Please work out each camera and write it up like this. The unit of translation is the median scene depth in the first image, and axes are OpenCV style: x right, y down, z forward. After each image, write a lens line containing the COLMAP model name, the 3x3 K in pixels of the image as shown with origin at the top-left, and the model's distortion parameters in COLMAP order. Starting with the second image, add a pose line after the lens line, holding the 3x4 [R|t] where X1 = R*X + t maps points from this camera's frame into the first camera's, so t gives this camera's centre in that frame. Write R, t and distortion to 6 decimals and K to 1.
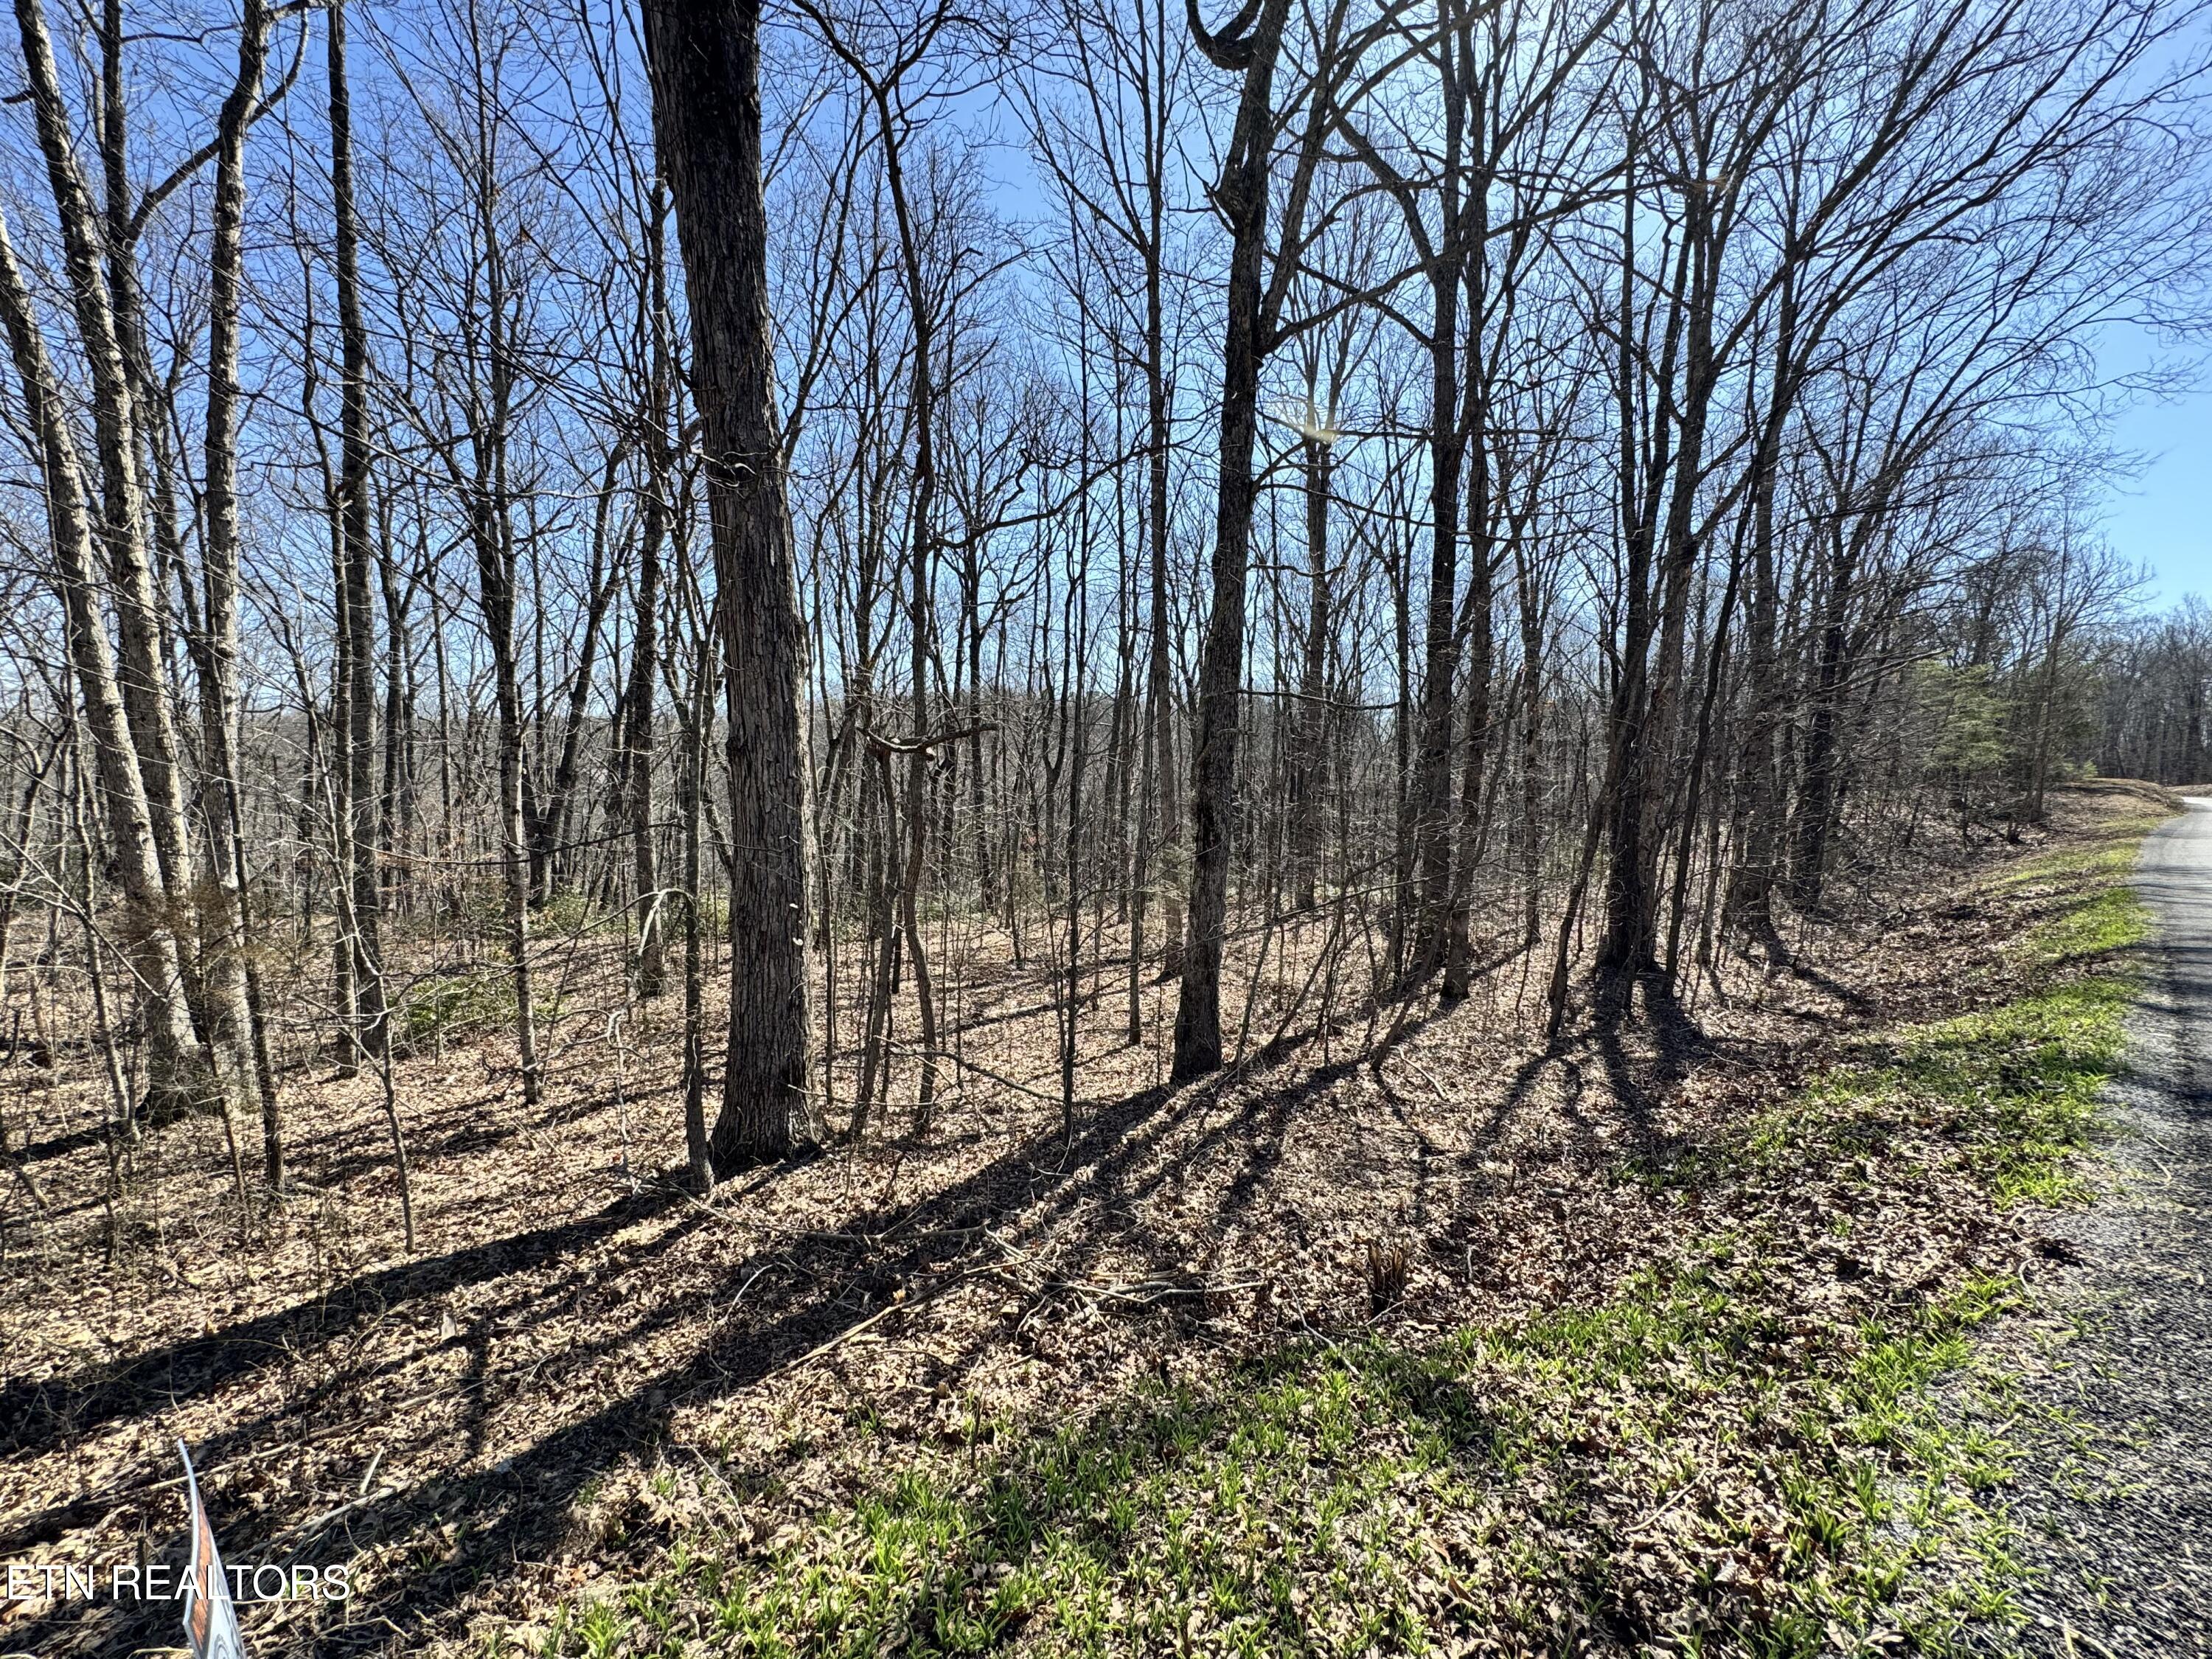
lens RADIAL K [[882.2, 0, 1106.0], [0, 882.2, 829.5], [0, 0, 1]] dist [-0.000573, 0.000346]
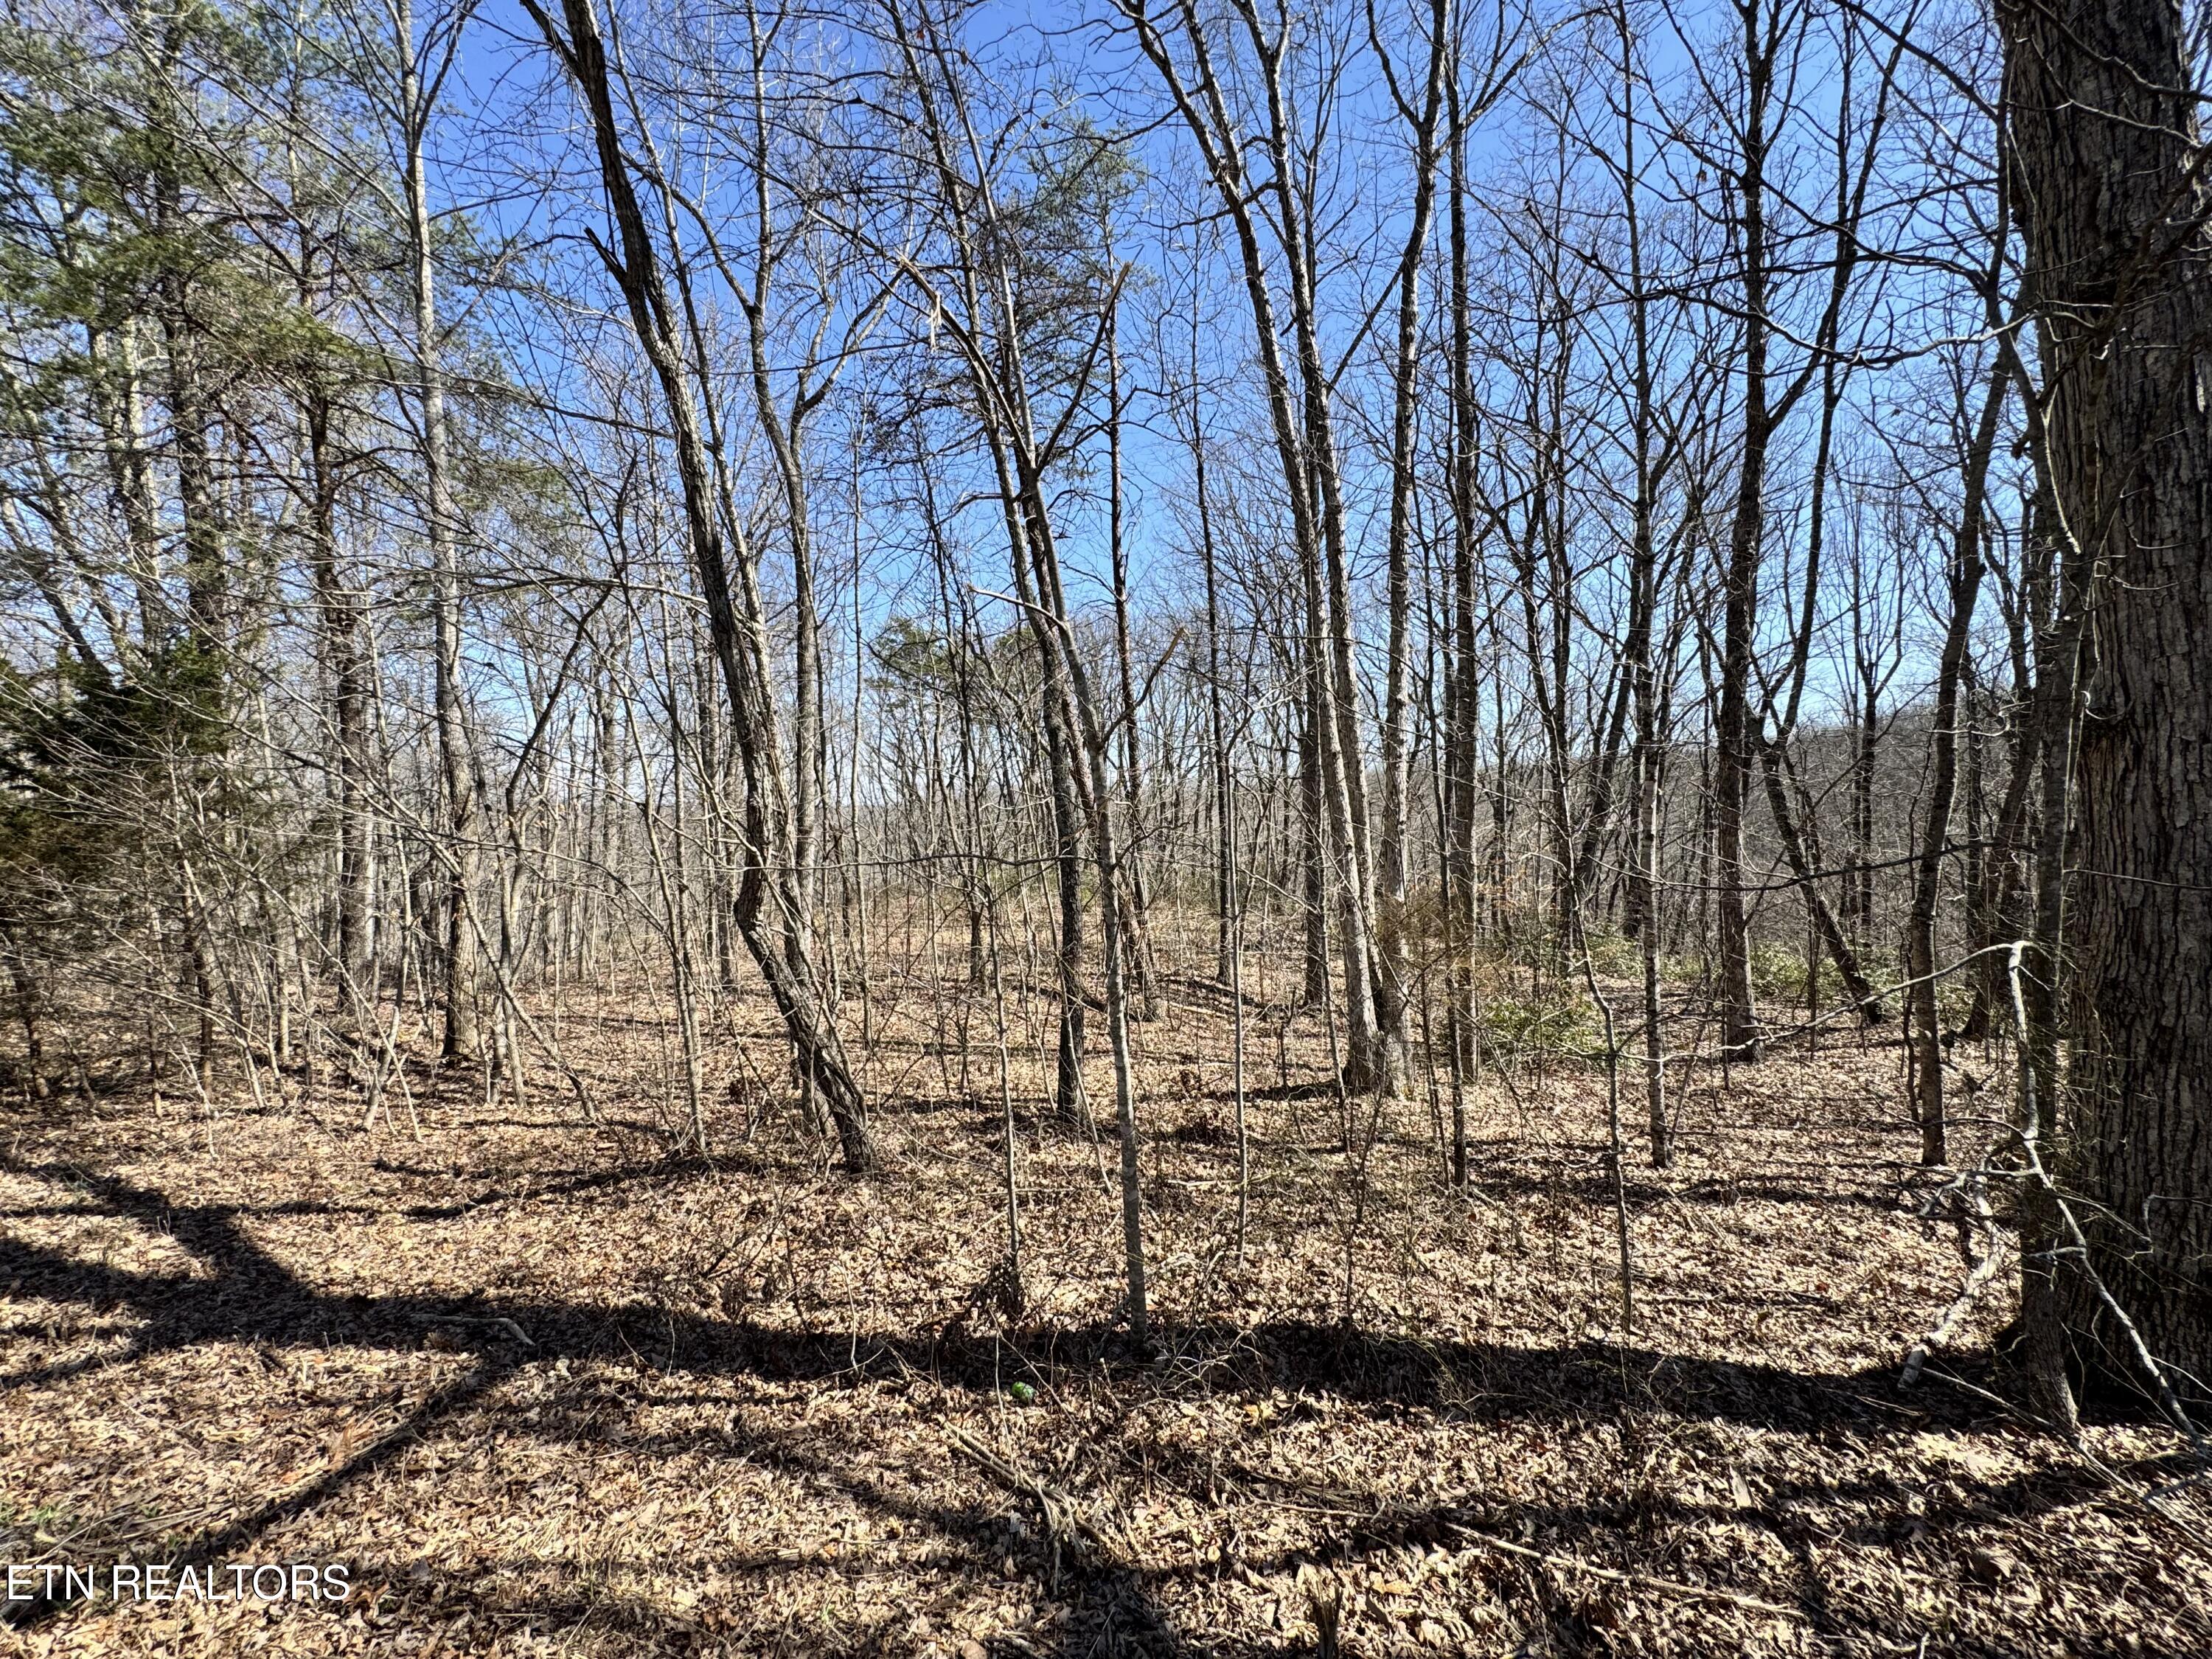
lens RADIAL K [[882.2, 0, 1106.0], [0, 882.2, 829.5], [0, 0, 1]] dist [-0.000573, 0.000346]
pose [[0.521376, -0.009296, -0.853277, -0.278159], [-0.027388, 0.999243, -0.027621, 0.019334], [0.852888, 0.037770, 0.520727, 0.076765]]
